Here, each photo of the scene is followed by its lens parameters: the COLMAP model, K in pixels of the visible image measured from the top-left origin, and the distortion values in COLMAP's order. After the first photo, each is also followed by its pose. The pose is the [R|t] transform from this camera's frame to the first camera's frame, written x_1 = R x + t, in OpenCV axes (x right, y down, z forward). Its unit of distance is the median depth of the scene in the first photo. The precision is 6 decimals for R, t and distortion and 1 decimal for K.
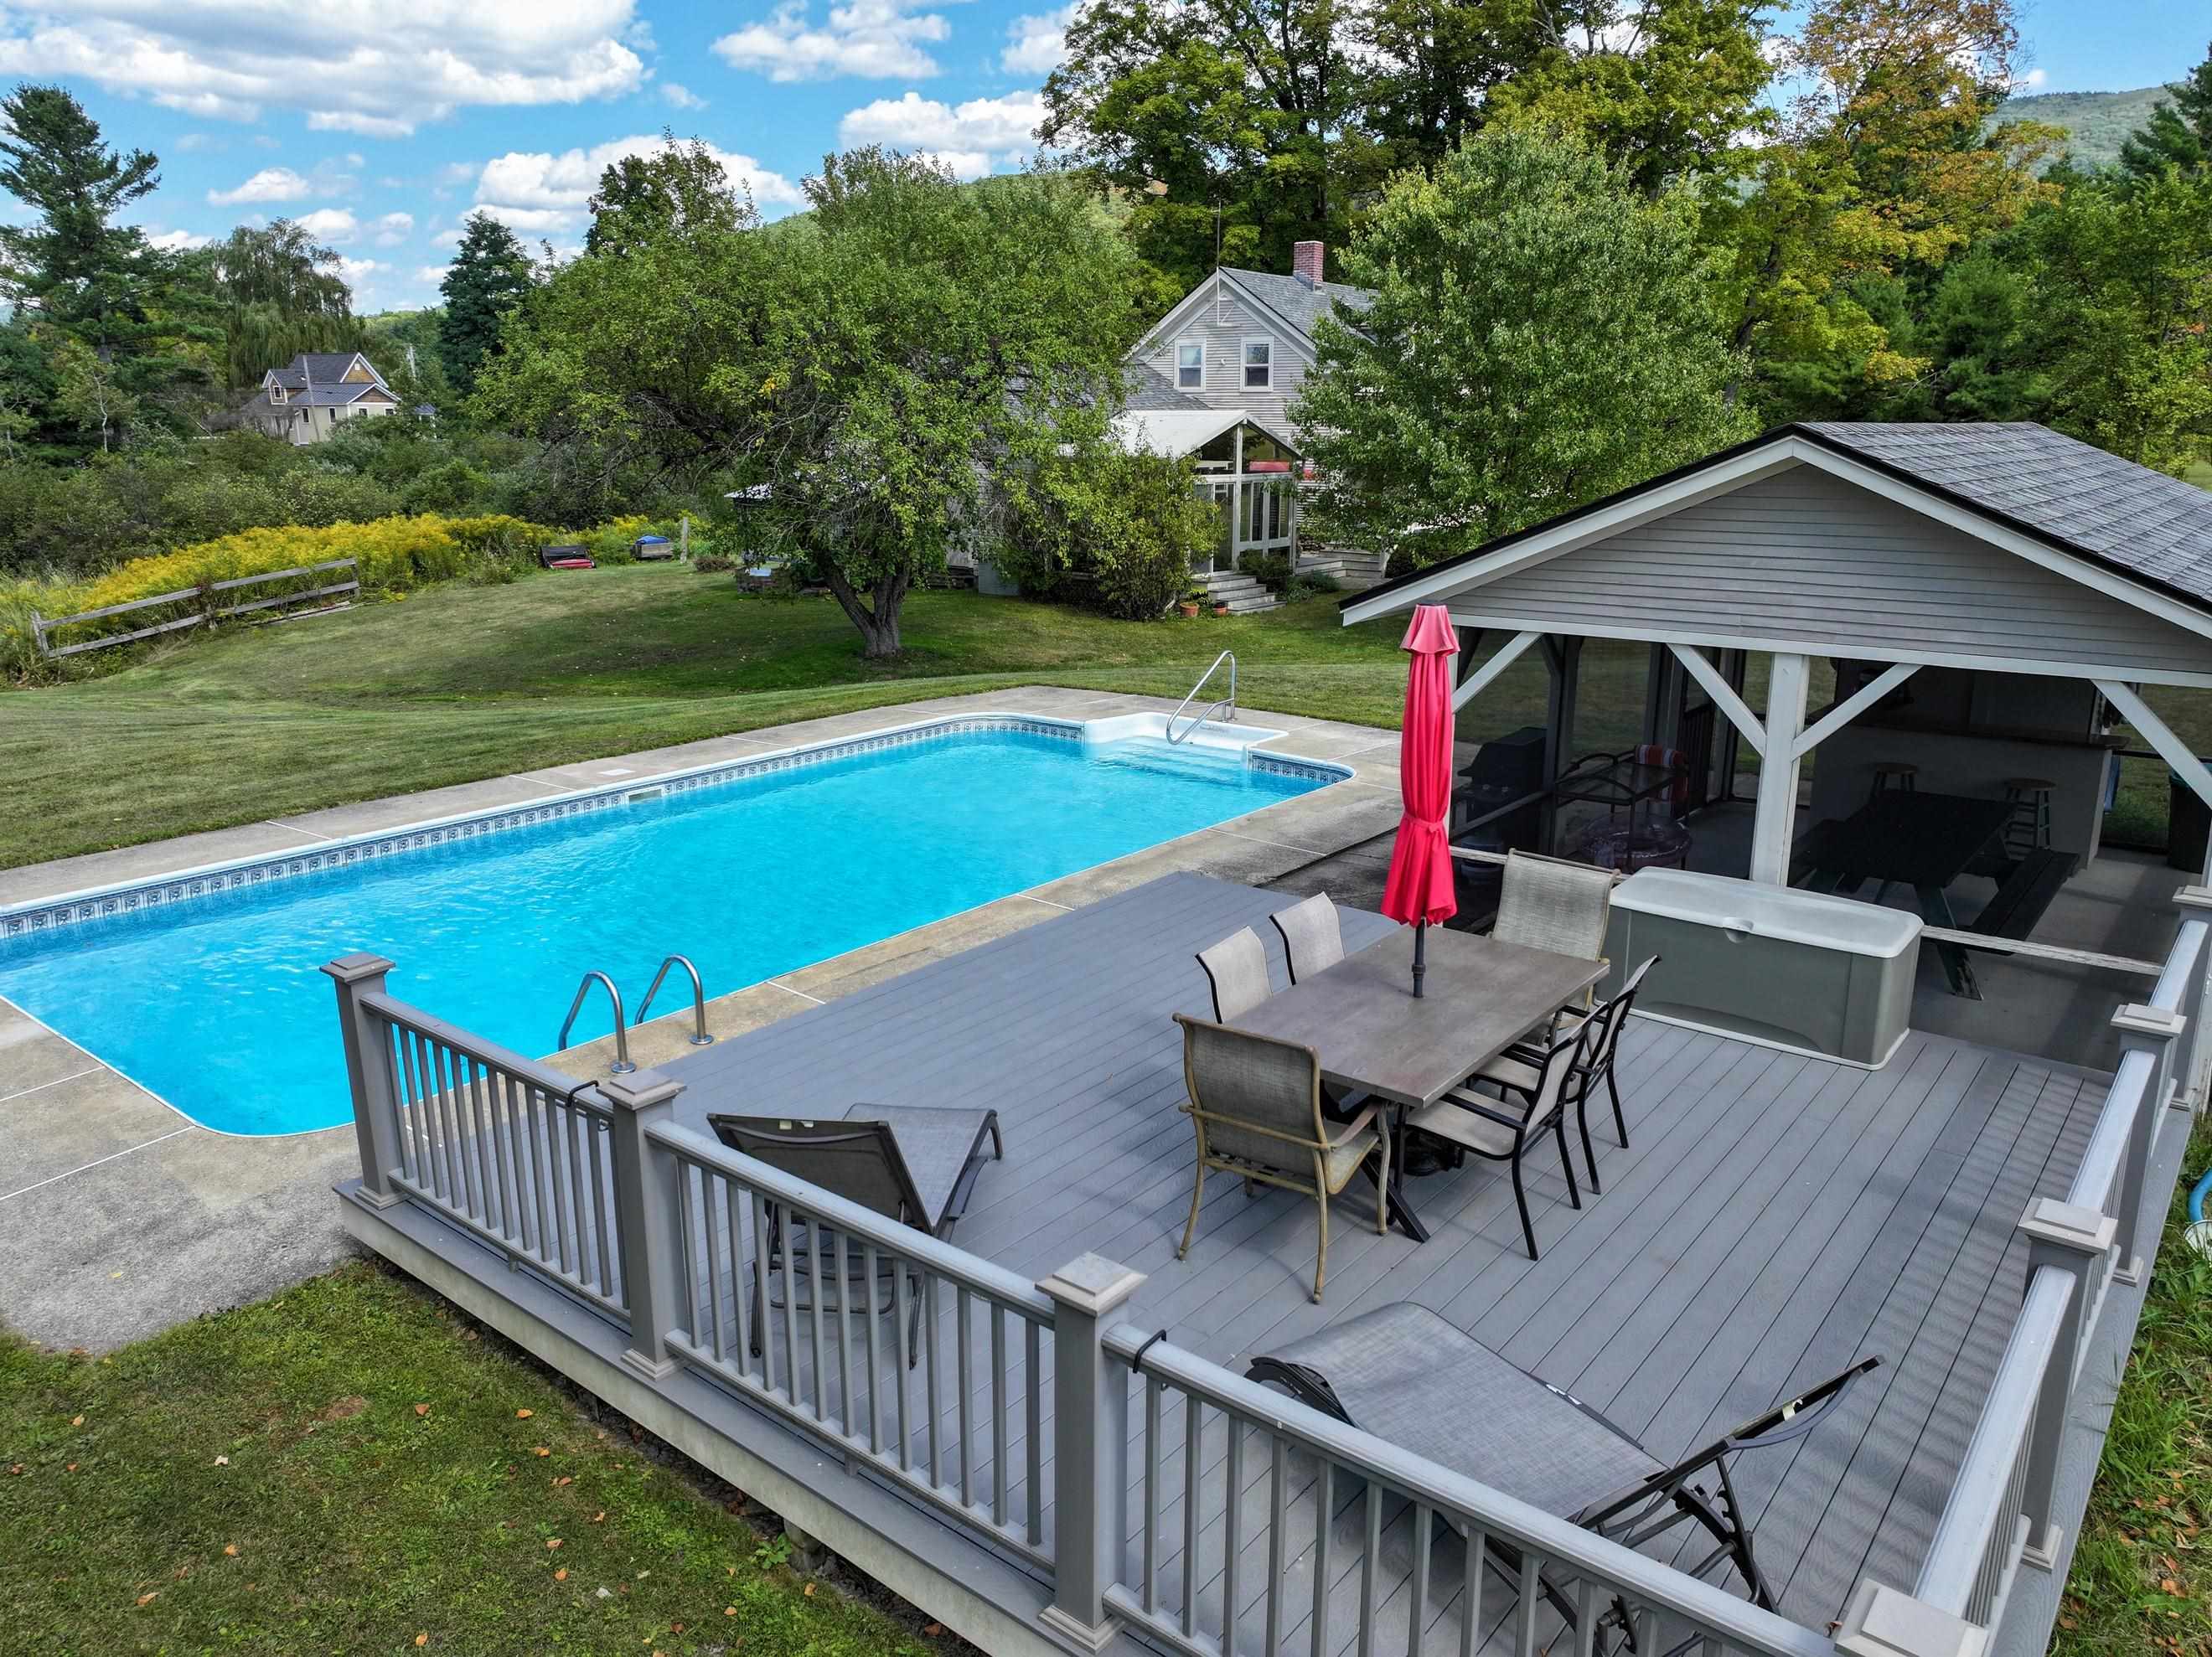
lens RADIAL K [[1541.8, 0, 1106.0], [0, 1541.8, 828.5], [0, 0, 1]] dist [-0.000587, 0.008045]
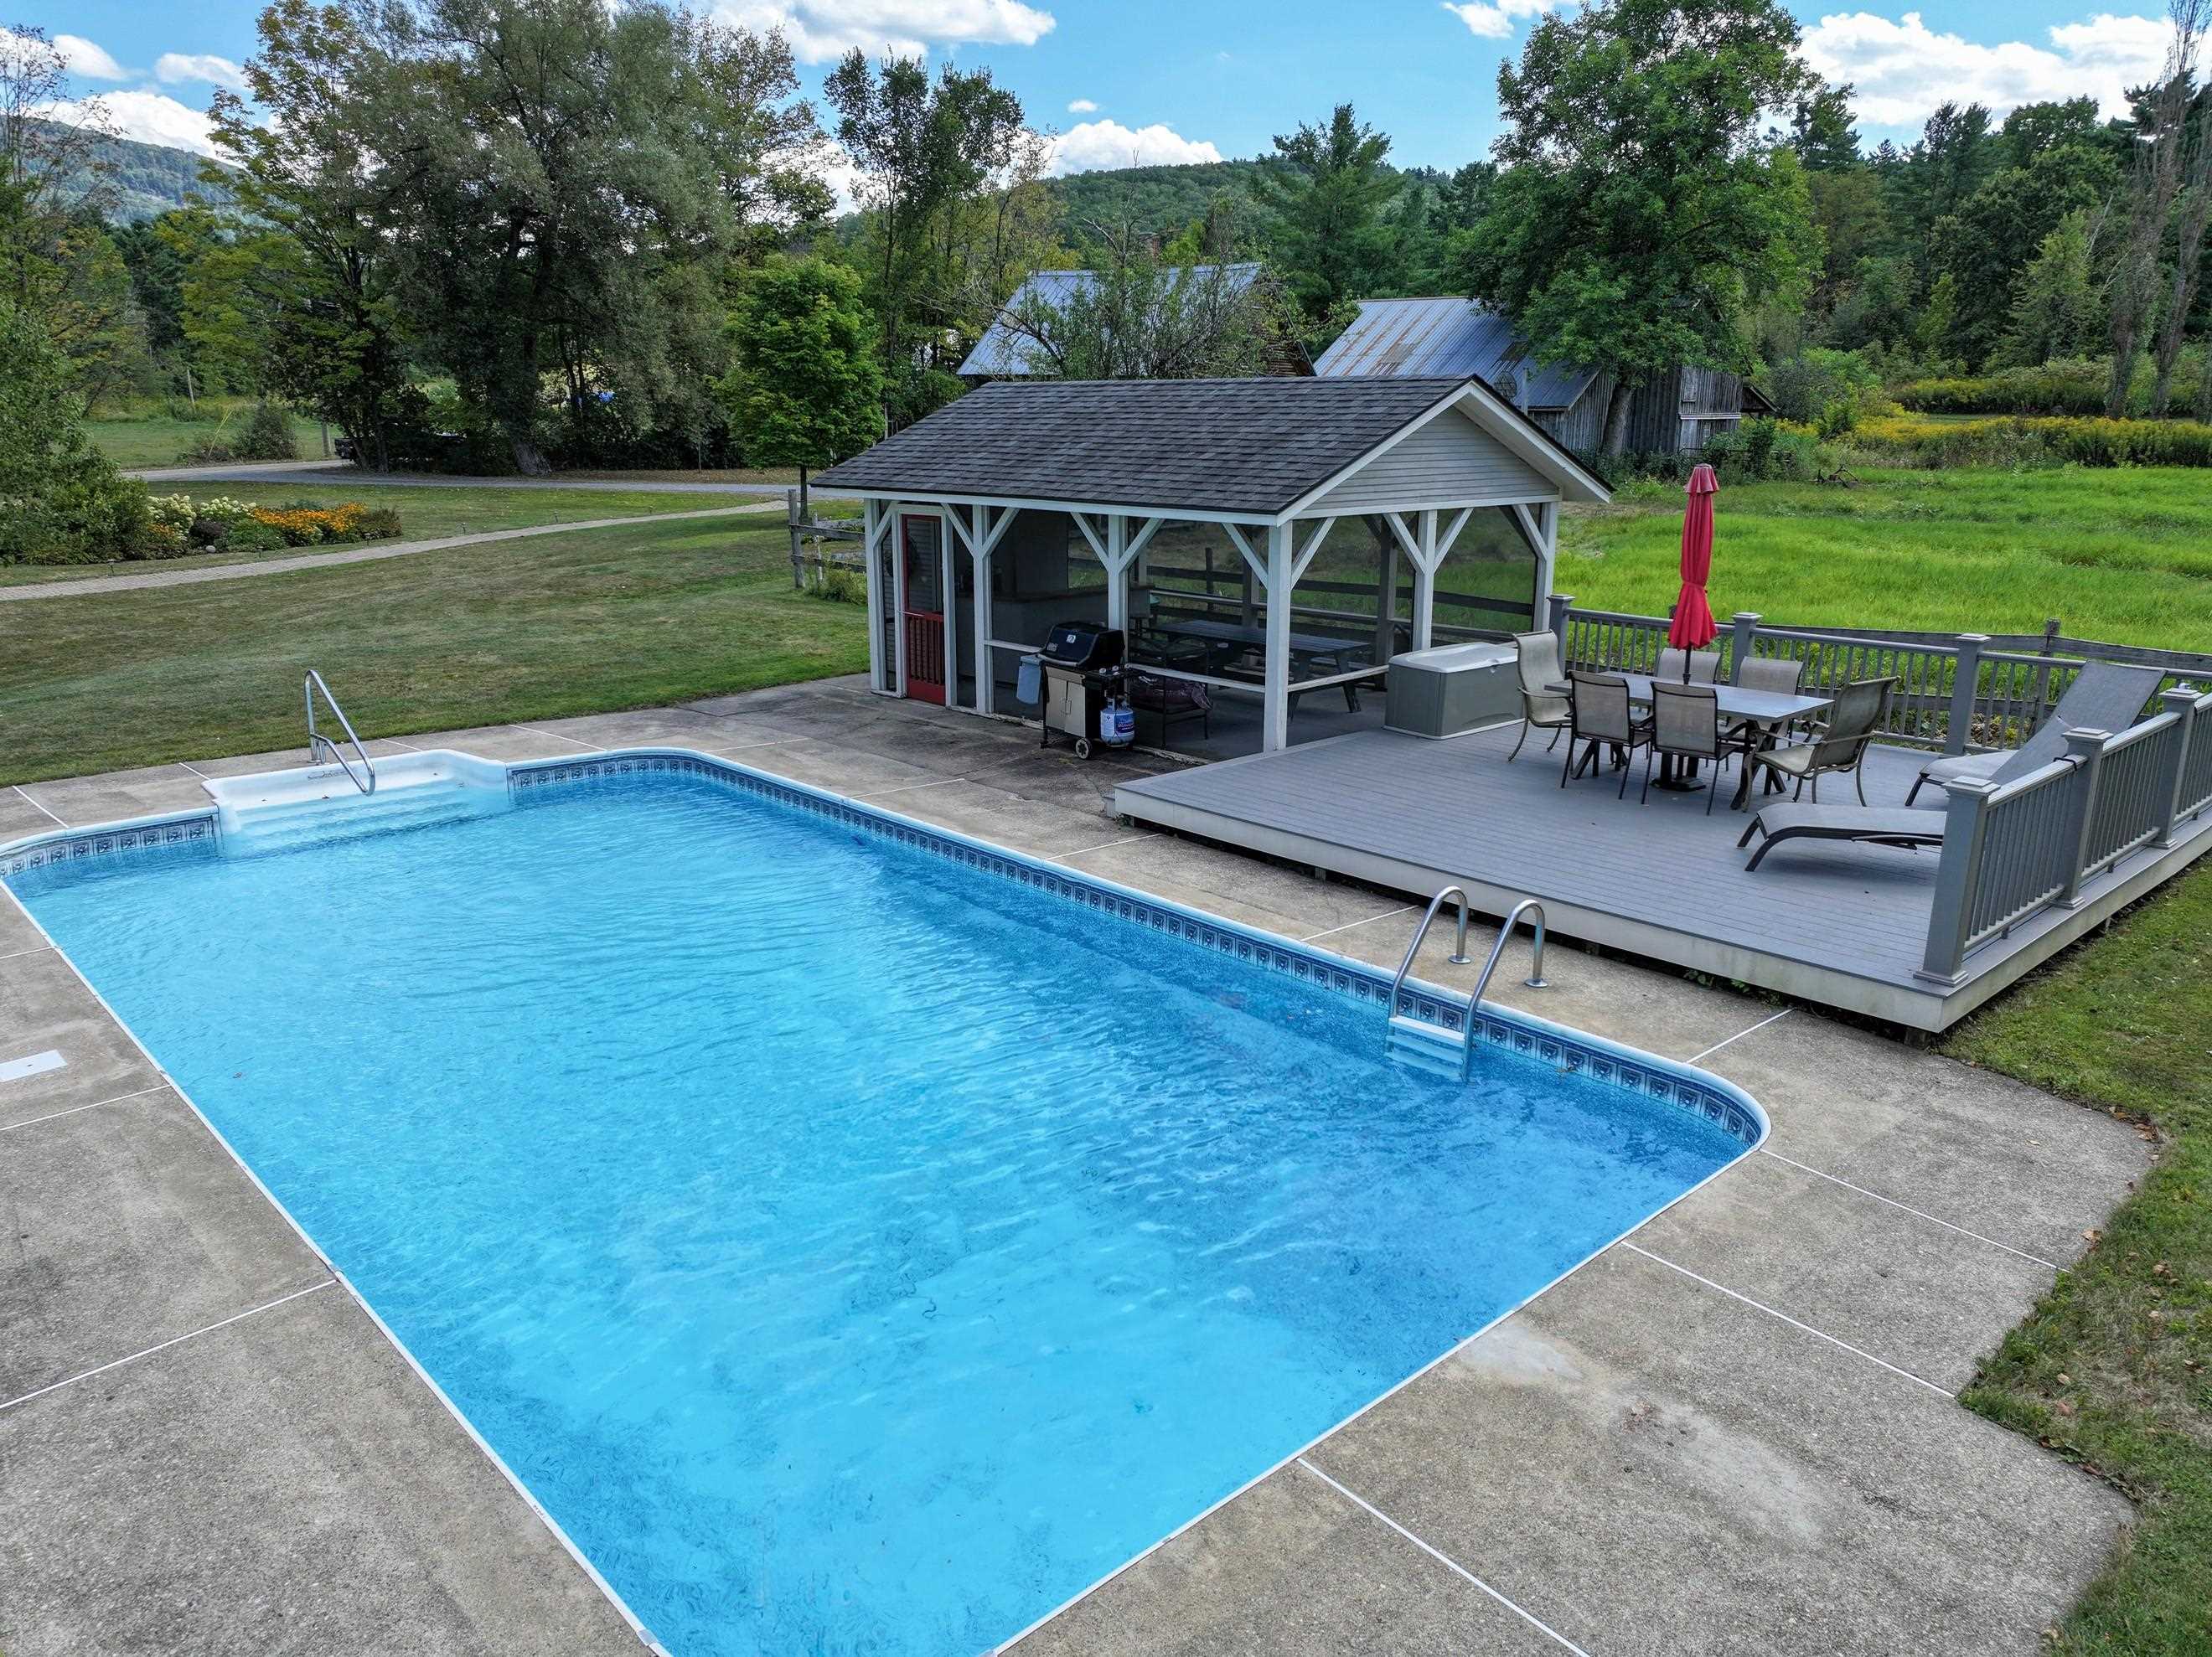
lens RADIAL K [[1541.8, 0, 1106.0], [0, 1541.8, 828.5], [0, 0, 1]] dist [-0.000587, 0.008045]
pose [[0.154794, -0.258483, 0.953533, -1.310850], [0.249828, 0.944039, 0.215353, -0.234109], [-0.955837, 0.204884, 0.210708, 1.039137]]
